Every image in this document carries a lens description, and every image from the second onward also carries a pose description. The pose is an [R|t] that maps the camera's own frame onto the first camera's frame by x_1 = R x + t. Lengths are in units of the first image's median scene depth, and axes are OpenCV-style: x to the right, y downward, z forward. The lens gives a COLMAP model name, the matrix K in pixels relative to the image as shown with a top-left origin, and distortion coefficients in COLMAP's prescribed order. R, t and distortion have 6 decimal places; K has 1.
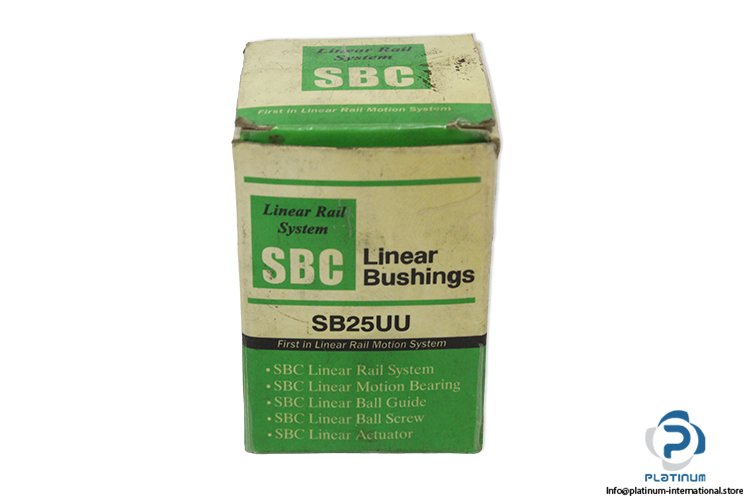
lens RADIAL K [[1709.6, 0, 374.9], [0, 1709.6, 249.8], [0, 0, 1]] dist [0.079217, 0.000000]
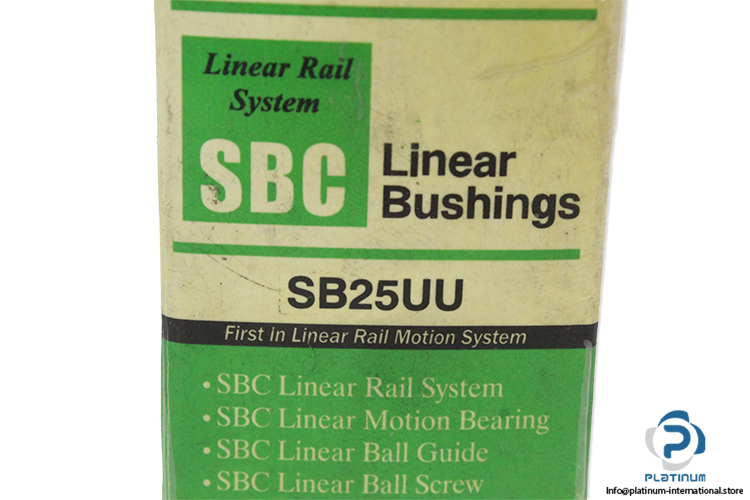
lens RADIAL K [[1973.6, 0, 375.1], [0, 1973.6, 250.2], [0, 0, 1]] dist [-0.005823, 0.000000]
pose [[0.999857, 0.012803, 0.011029, -0.015520], [-0.010676, 0.984505, -0.175030, 0.142063], [-0.013099, 0.174887, 0.984501, 0.365769]]
